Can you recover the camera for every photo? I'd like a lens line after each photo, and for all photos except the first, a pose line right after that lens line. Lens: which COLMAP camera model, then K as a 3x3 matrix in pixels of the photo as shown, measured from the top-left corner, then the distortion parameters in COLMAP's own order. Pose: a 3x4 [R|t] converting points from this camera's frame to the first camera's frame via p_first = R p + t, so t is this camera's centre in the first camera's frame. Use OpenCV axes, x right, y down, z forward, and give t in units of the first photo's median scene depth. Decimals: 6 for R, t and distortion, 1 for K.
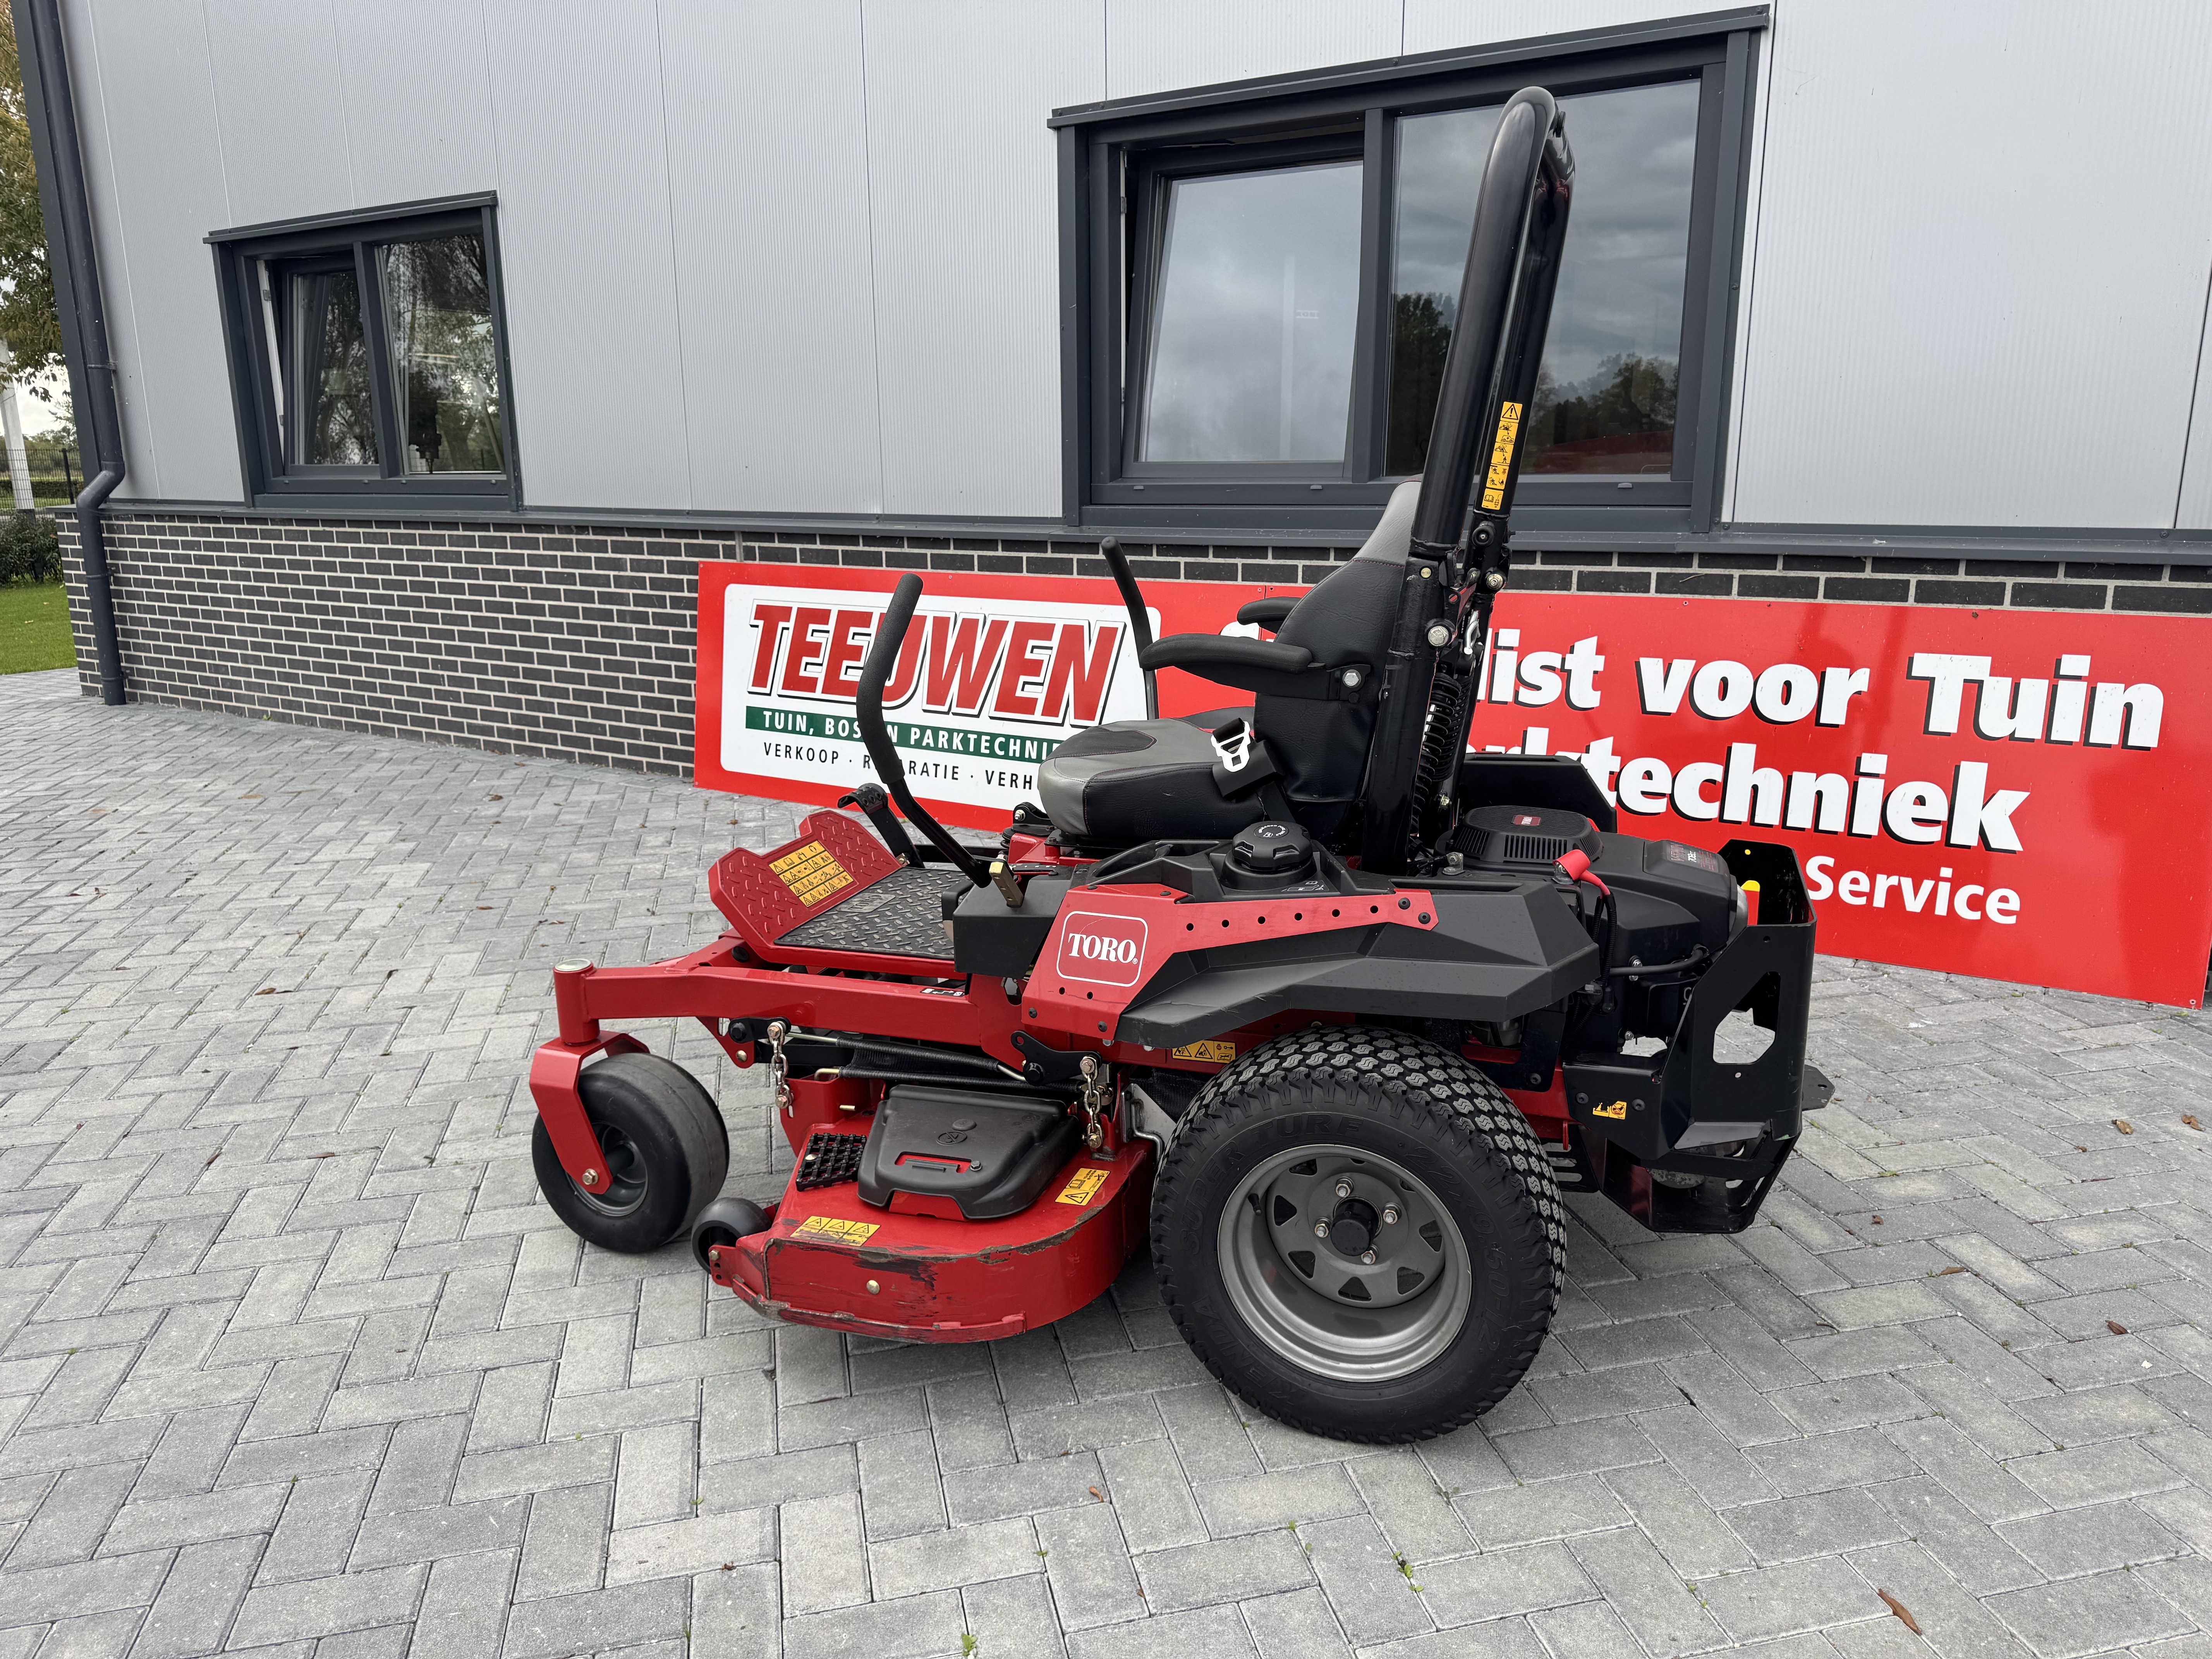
lens RADIAL K [[1514.3, 0, 1100.8], [0, 1514.3, 844.9], [0, 0, 1]] dist [0.099015, -0.214775]
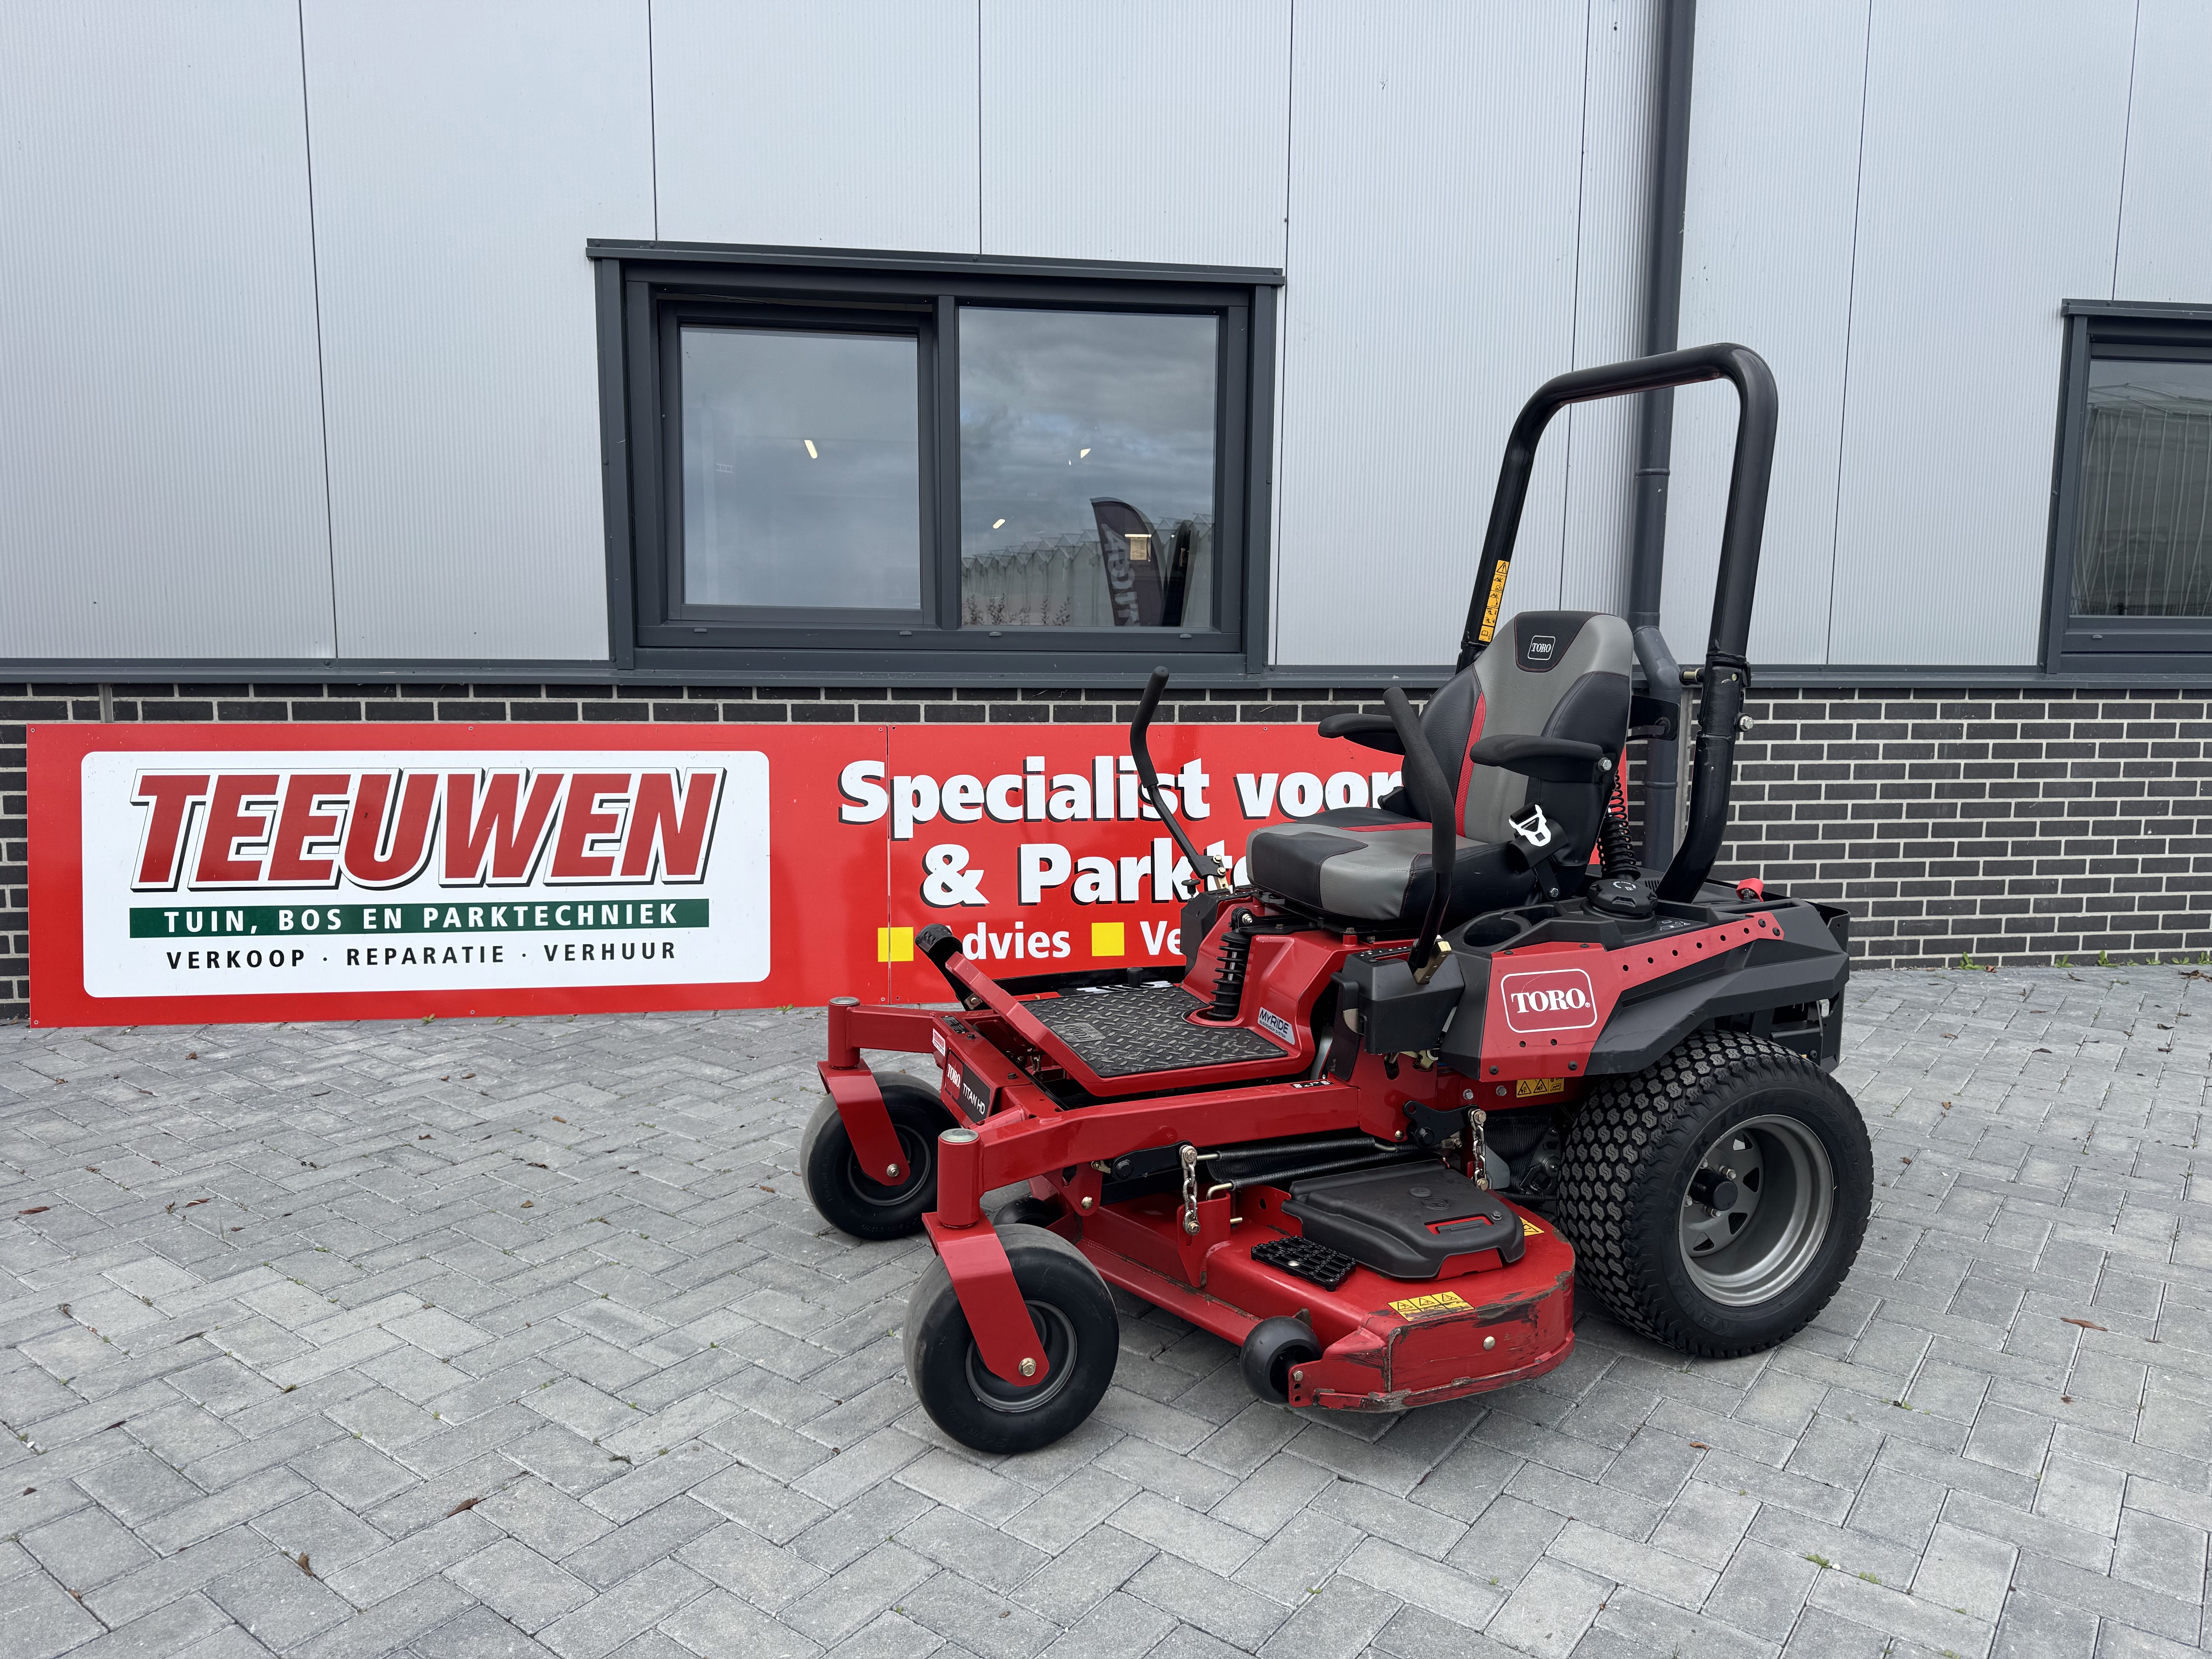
lens RADIAL K [[1541.5, 0, 1122.3], [0, 1541.5, 822.9], [0, 0, 1]] dist [0.110469, -0.222460]
pose [[0.754920, -0.069457, 0.652129, -0.499656], [0.143231, 0.987832, -0.060596, -0.021218], [-0.639985, 0.139150, 0.755682, 0.128265]]
